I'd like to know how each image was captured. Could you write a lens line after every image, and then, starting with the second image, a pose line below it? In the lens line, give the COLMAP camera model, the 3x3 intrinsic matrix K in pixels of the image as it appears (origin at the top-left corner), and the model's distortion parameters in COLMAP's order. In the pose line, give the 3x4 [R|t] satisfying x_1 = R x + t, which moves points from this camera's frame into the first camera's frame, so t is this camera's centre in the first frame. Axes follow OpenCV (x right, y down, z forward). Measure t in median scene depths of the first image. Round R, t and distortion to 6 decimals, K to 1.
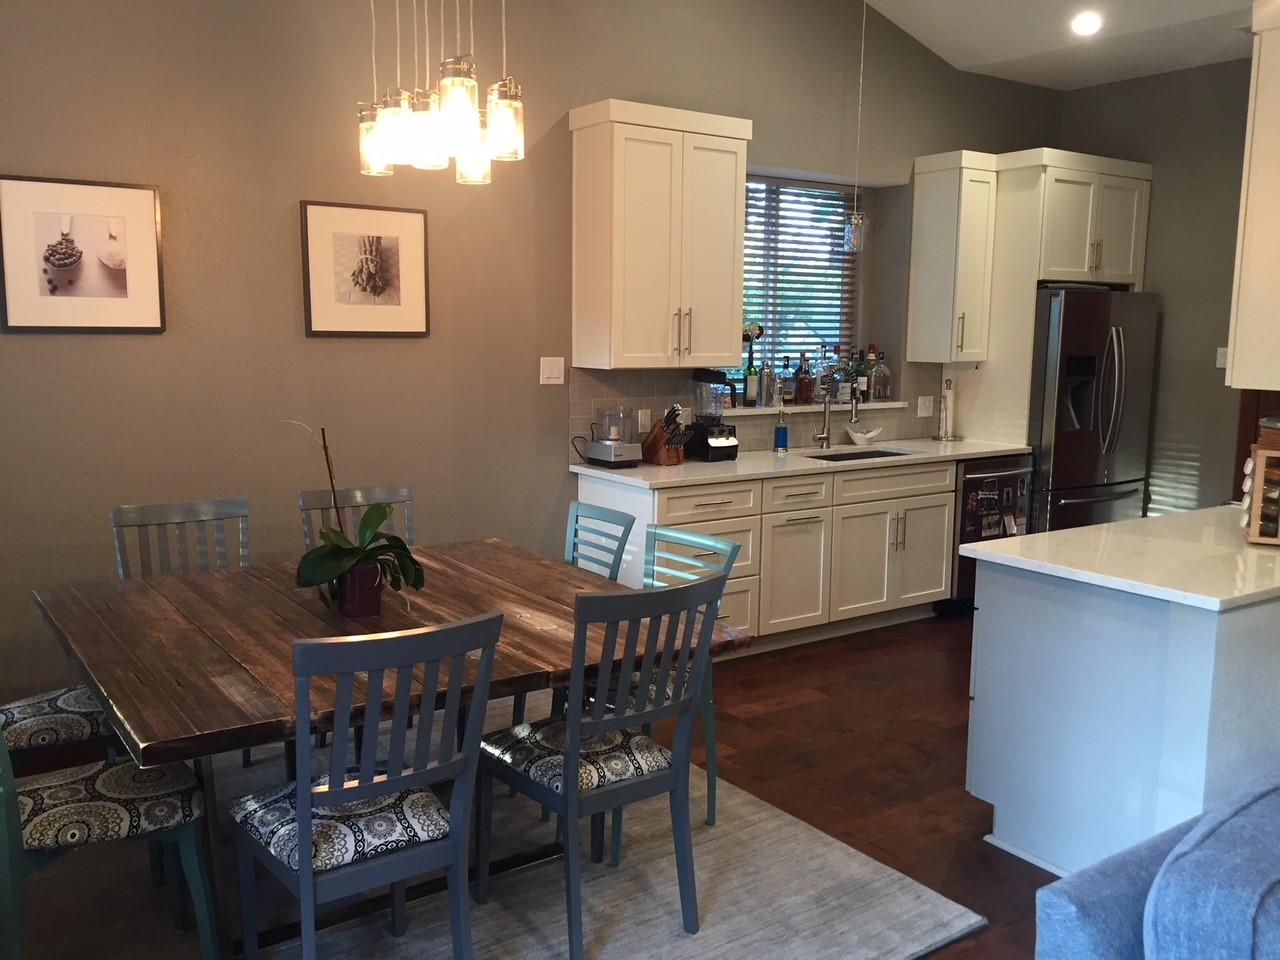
lens RADIAL K [[1101.4, 0, 640.5], [0, 1101.4, 483.1], [0, 0, 1]] dist [0.061322, -0.064738]
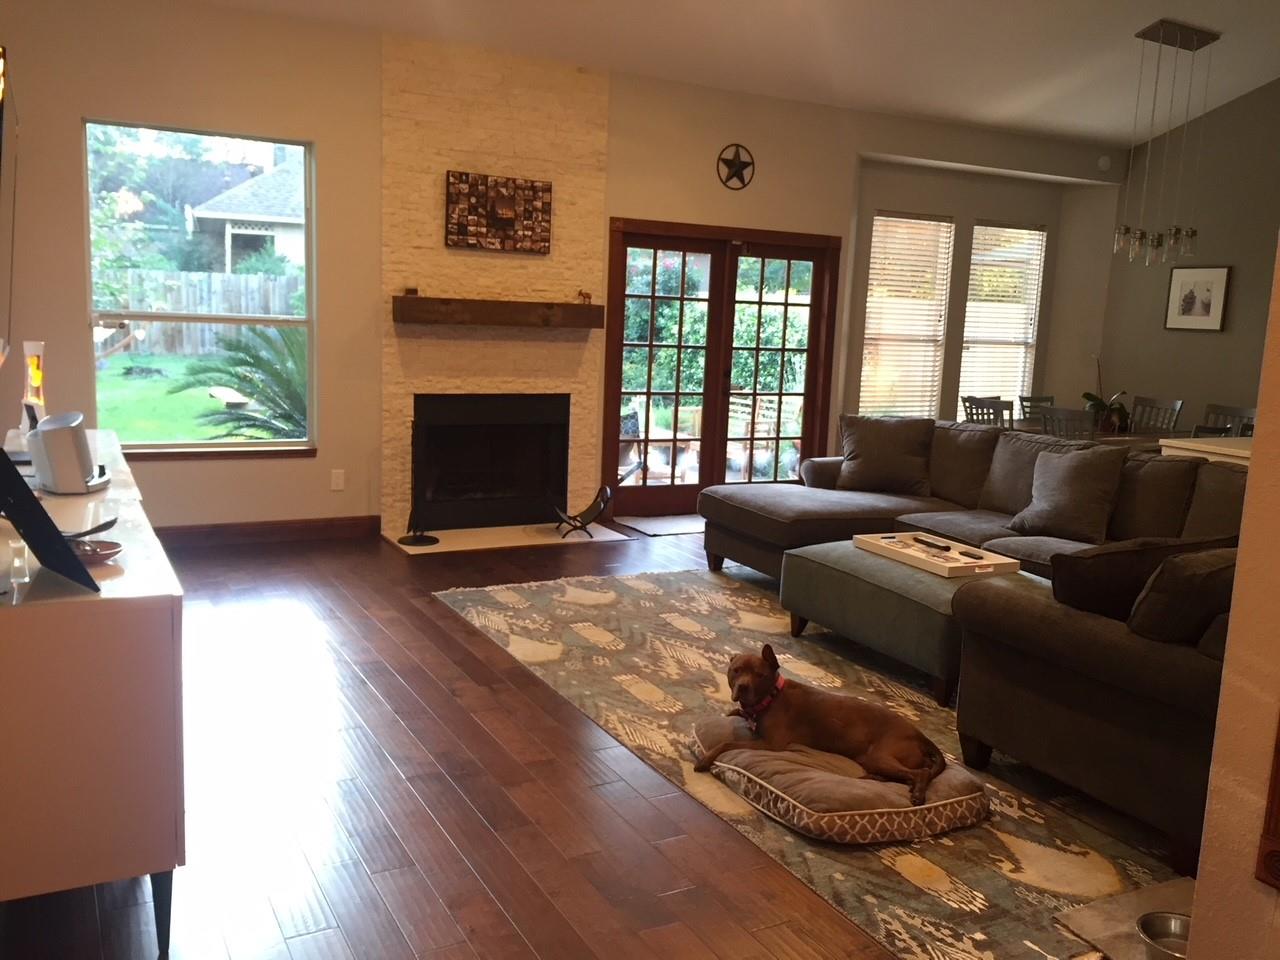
lens RADIAL K [[1101.4, 0, 634.4], [0, 1101.4, 482.6], [0, 0, 1]] dist [0.061322, -0.064738]
pose [[-0.115100, 0.139867, -0.983458, 1.728374], [-0.185421, 0.969612, 0.159599, 0.014569], [0.975895, 0.200723, -0.085668, 0.108221]]
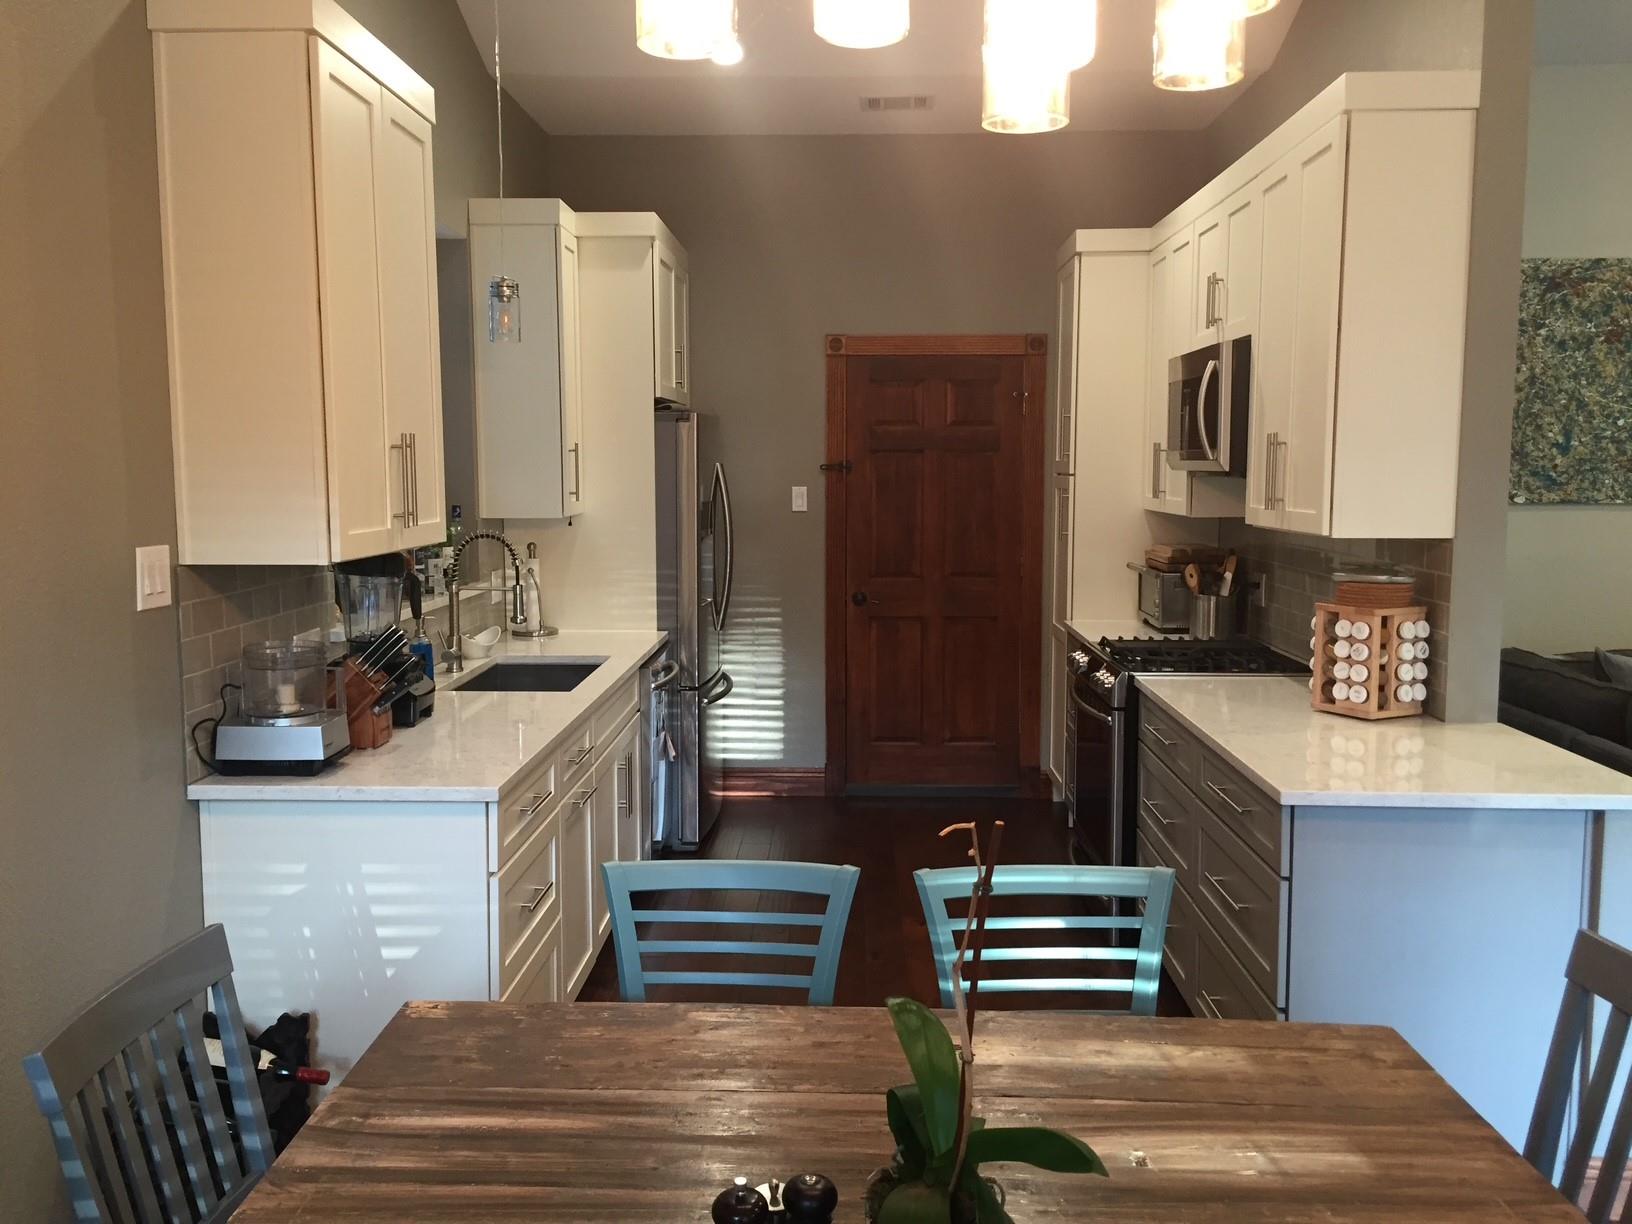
lens RADIAL K [[1404.2, 0, 815.4], [0, 1404.2, 604.7], [0, 0, 1]] dist [0.061322, -0.064738]
pose [[0.596545, -0.091670, 0.797327, -0.415751], [0.119248, 0.992552, 0.024896, -0.083716], [-0.793671, 0.080228, 0.603034, 0.523183]]
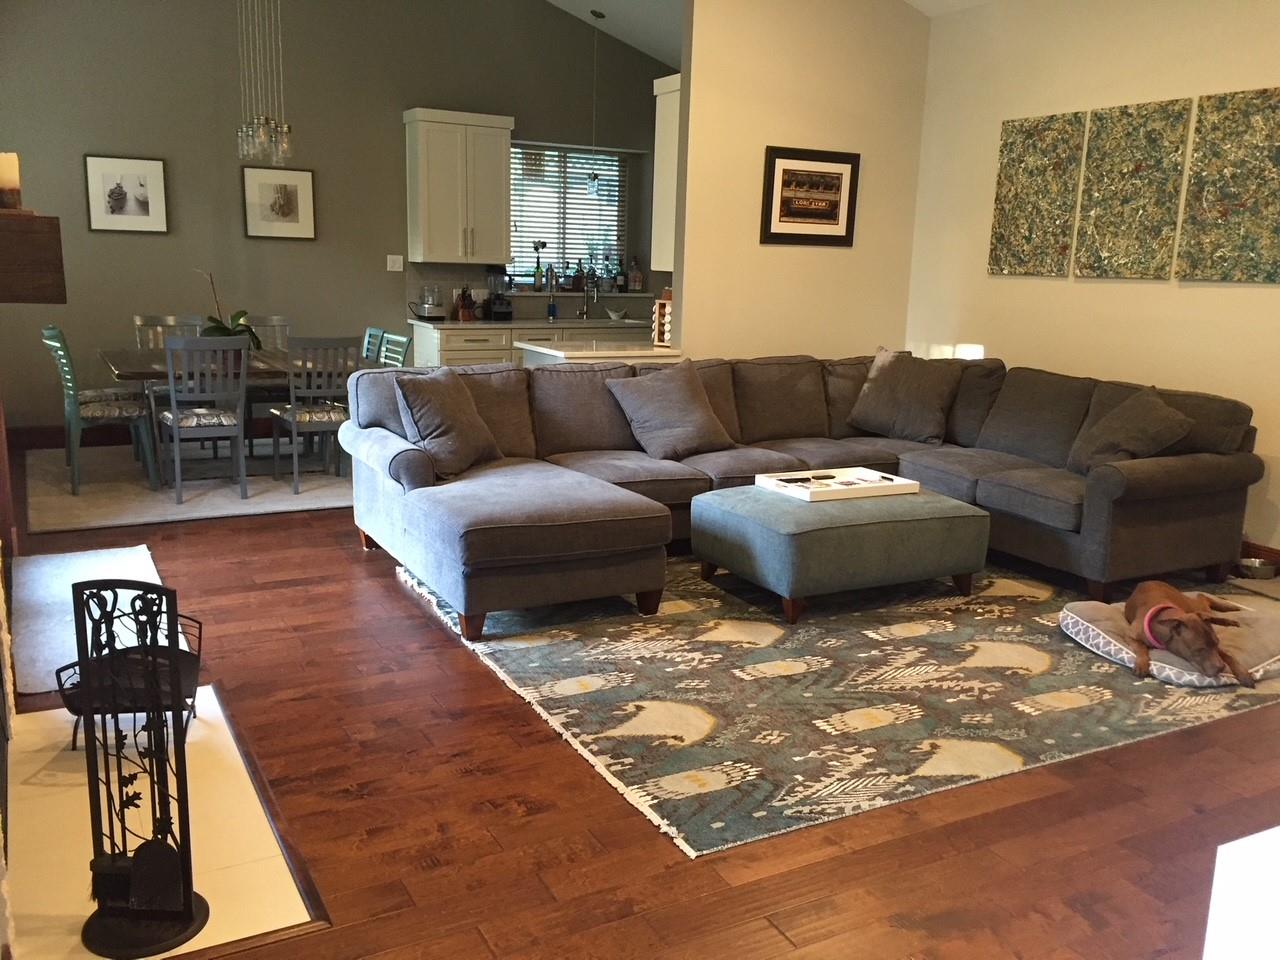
lens RADIAL K [[1101.4, 0, 631.0], [0, 1101.4, 481.9], [0, 0, 1]] dist [0.061322, -0.064738]
pose [[0.993433, 0.039931, -0.107218, 0.553246], [-0.033493, 0.997564, 0.061185, 0.138386], [0.109400, -0.057192, 0.992351, -0.800481]]
